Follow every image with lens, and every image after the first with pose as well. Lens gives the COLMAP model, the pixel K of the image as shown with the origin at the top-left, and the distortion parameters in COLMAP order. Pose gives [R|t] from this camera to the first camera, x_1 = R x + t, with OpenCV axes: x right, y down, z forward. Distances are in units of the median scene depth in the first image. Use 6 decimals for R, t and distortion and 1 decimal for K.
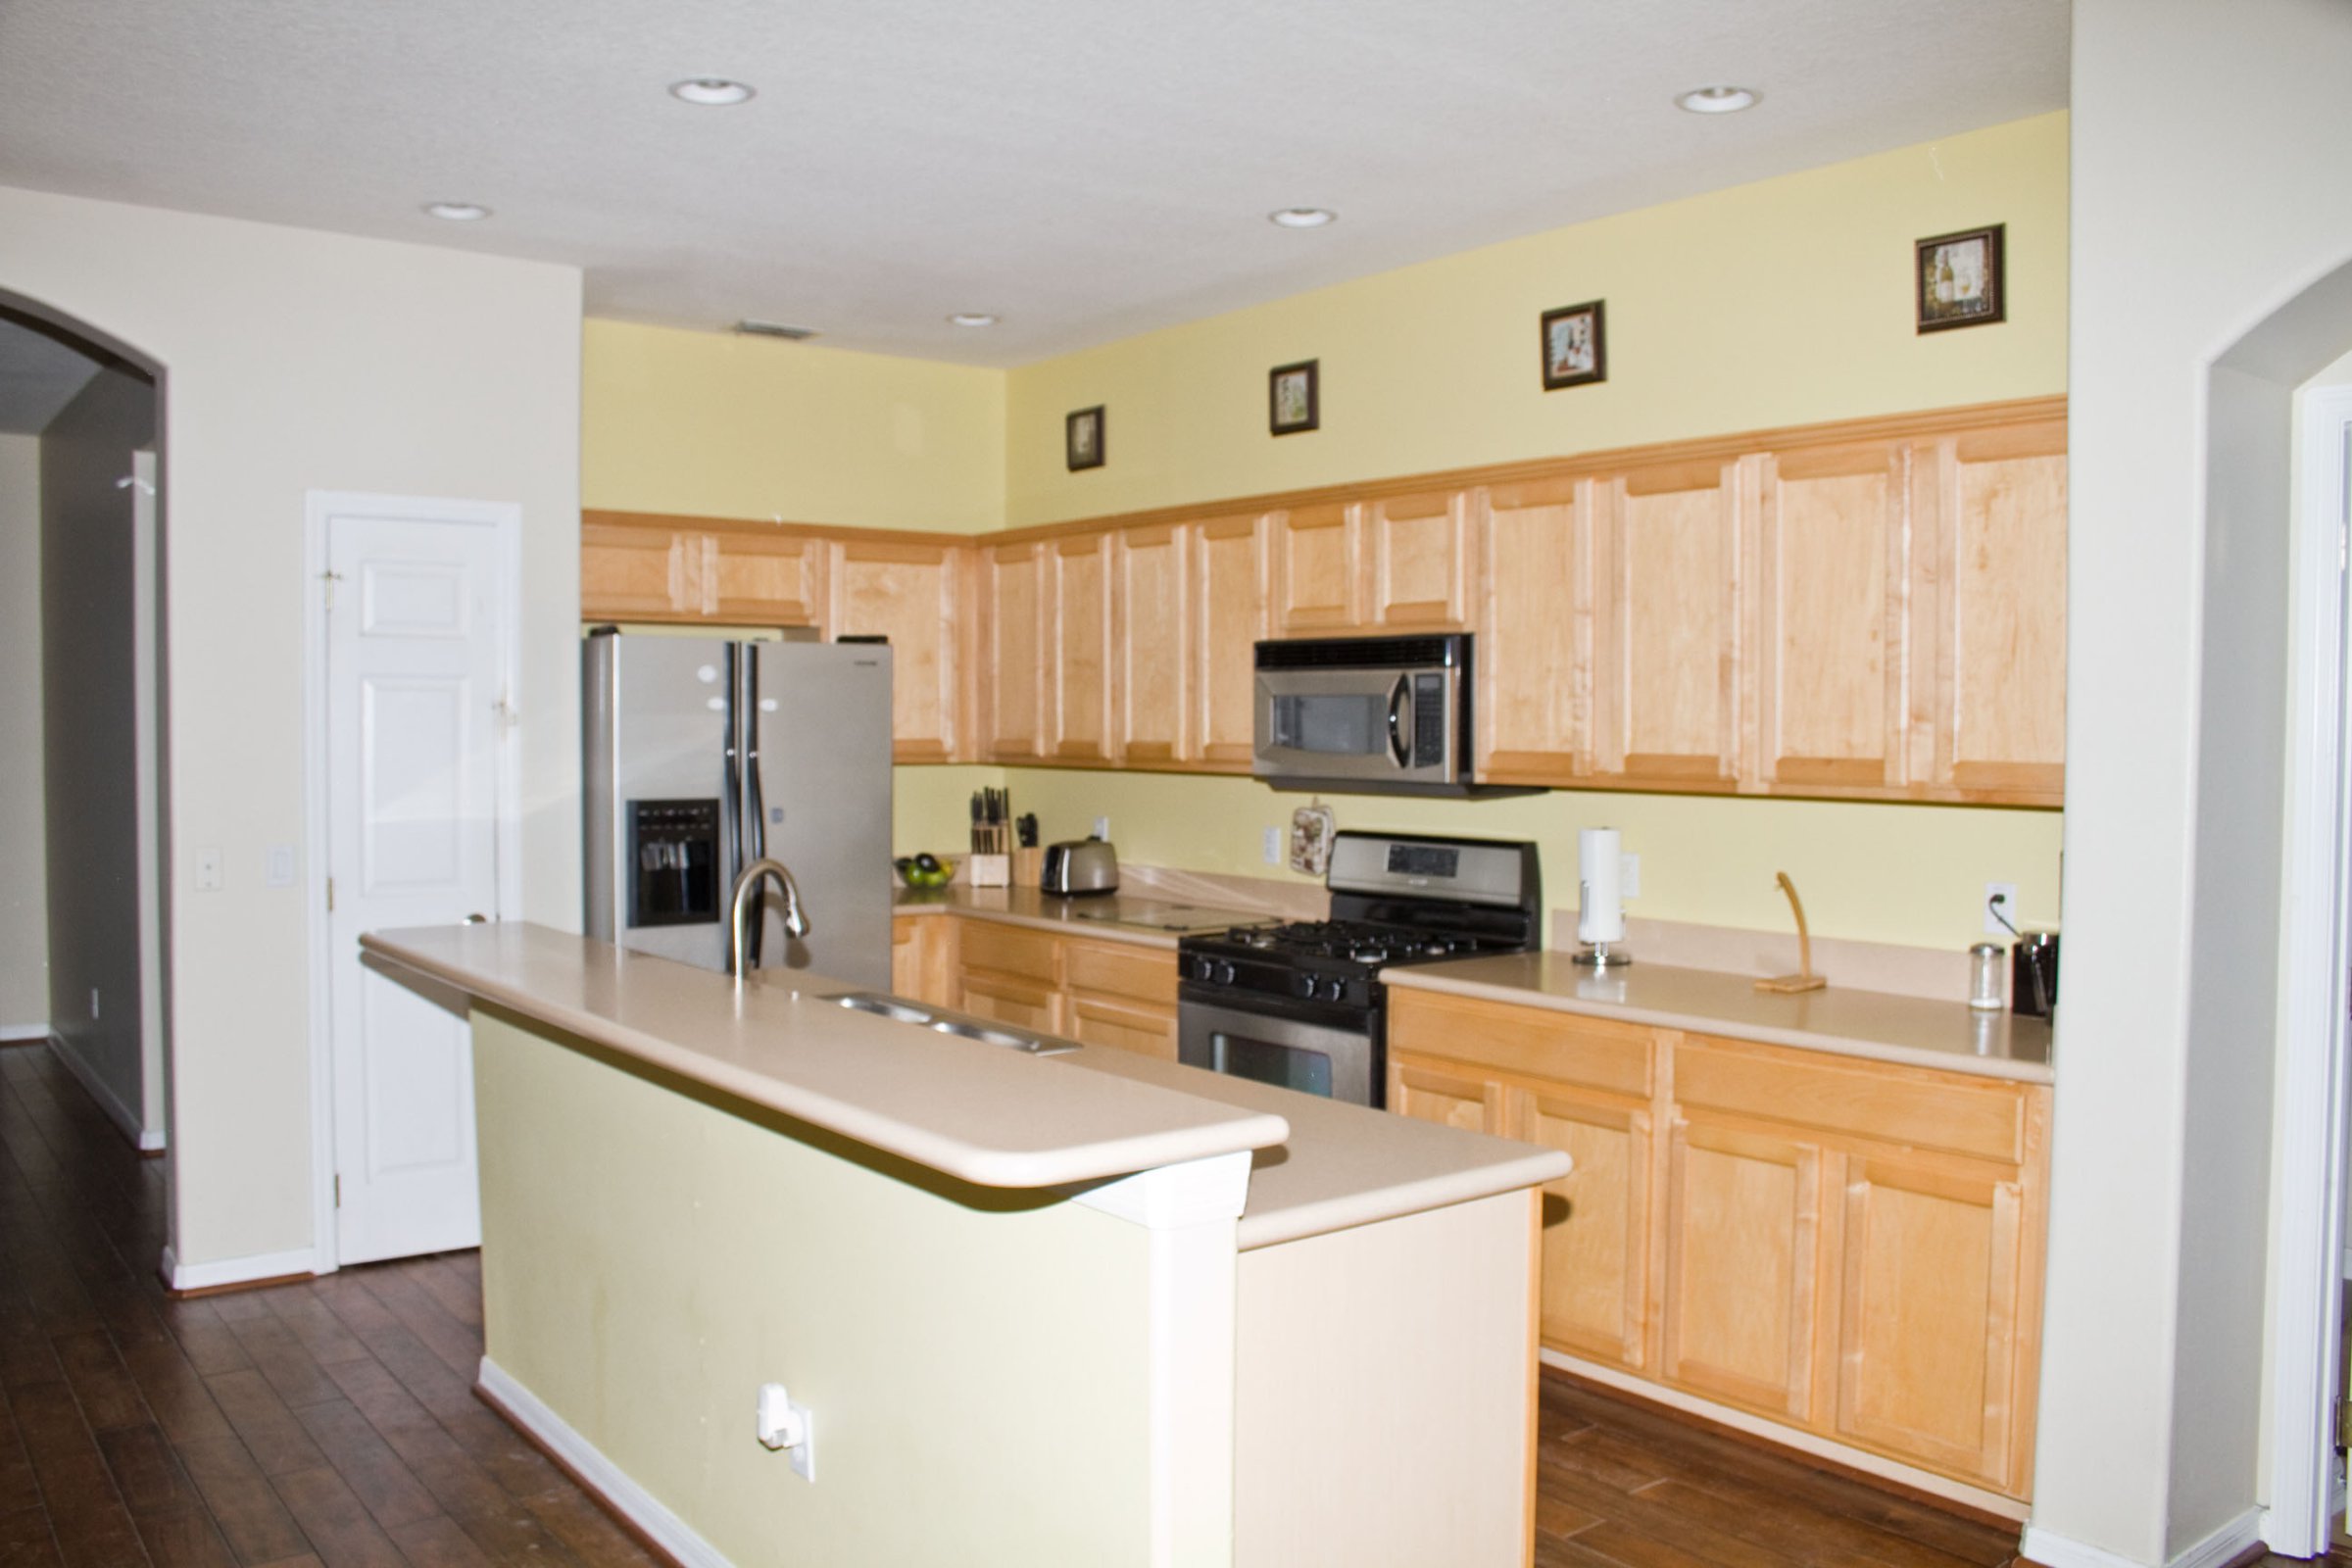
lens RADIAL K [[1946.1, 0, 1228.6], [0, 1946.1, 797.3], [0, 0, 1]] dist [-0.159960, 0.114159]
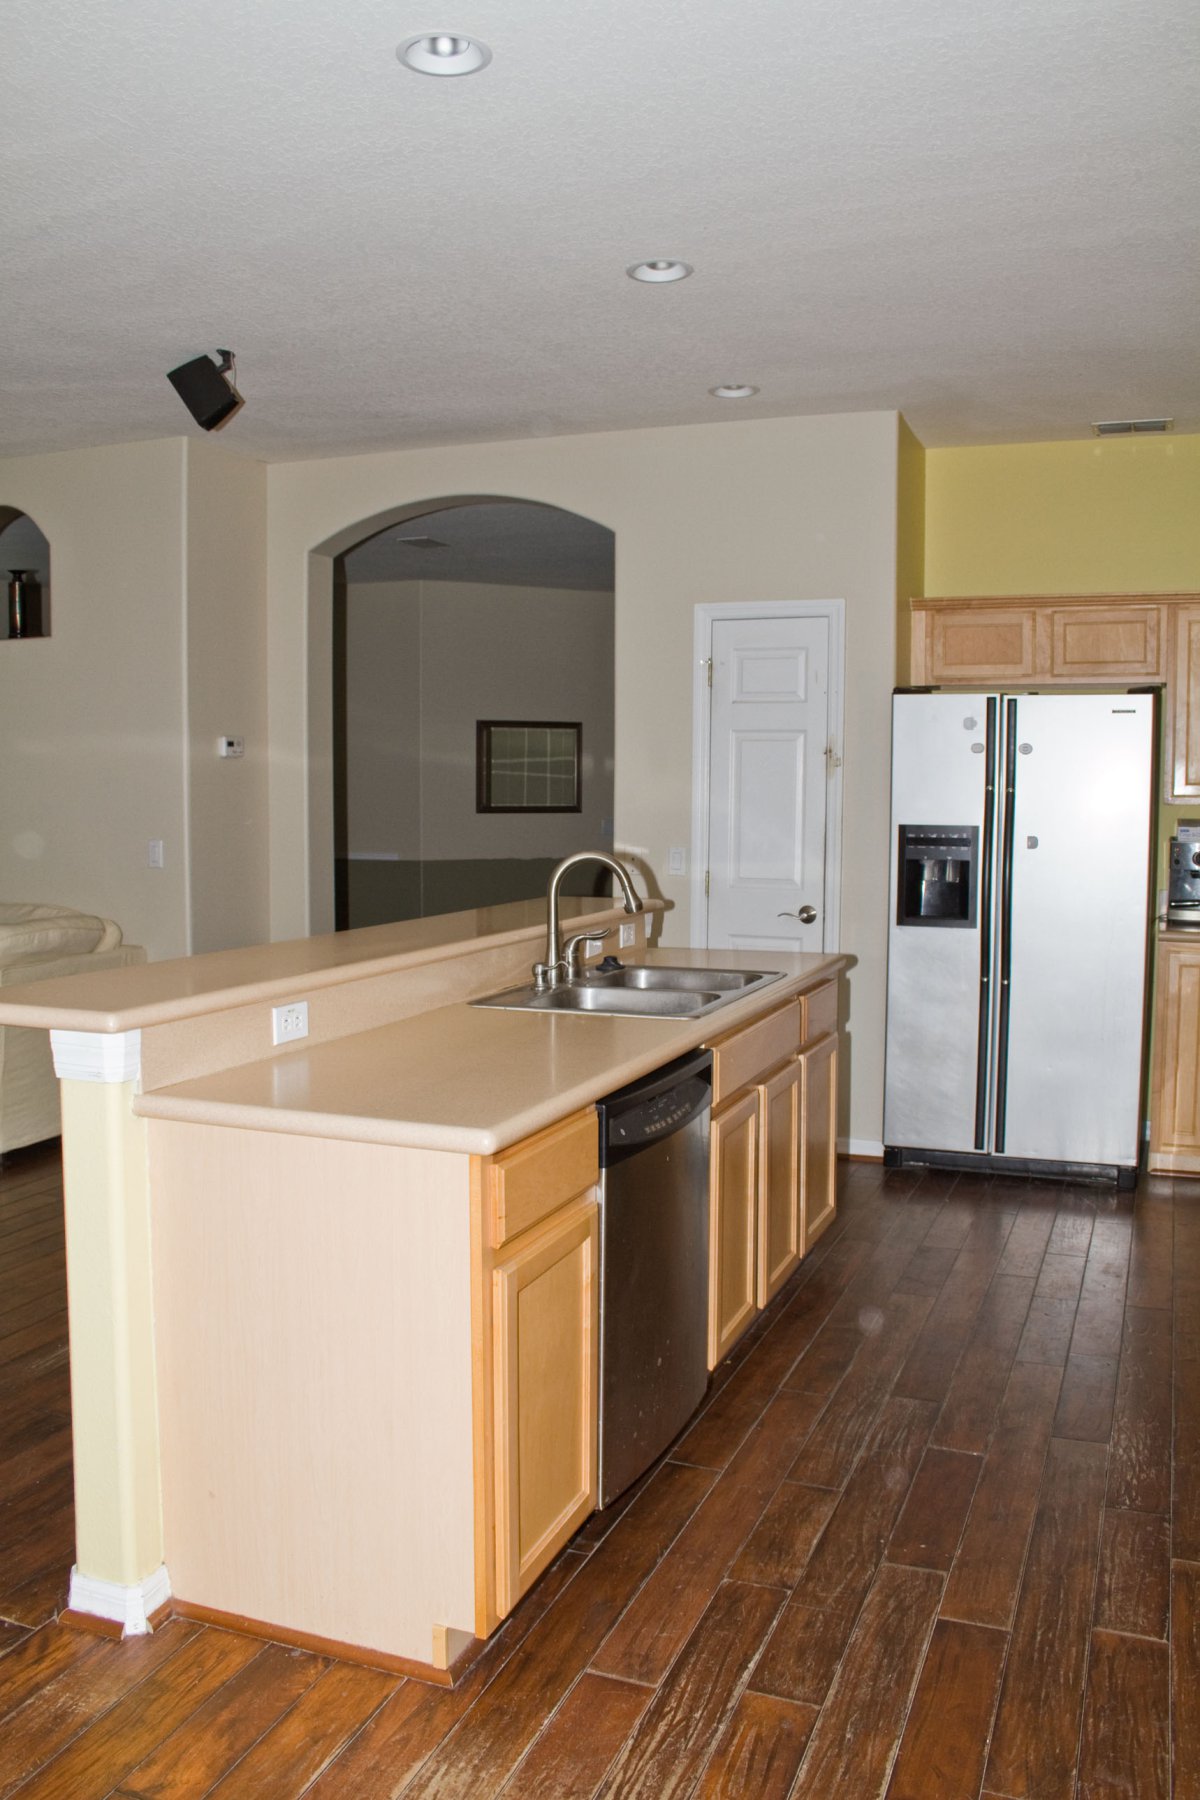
lens RADIAL K [[1489.3, 0, 599.9], [0, 1489.3, 907.6], [0, 0, 1]] dist [-0.159960, 0.114159]
pose [[0.505954, 0.067269, -0.859933, 0.434885], [-0.034054, 0.997735, 0.058013, 0.006520], [0.861888, -0.000068, 0.507099, 0.329138]]
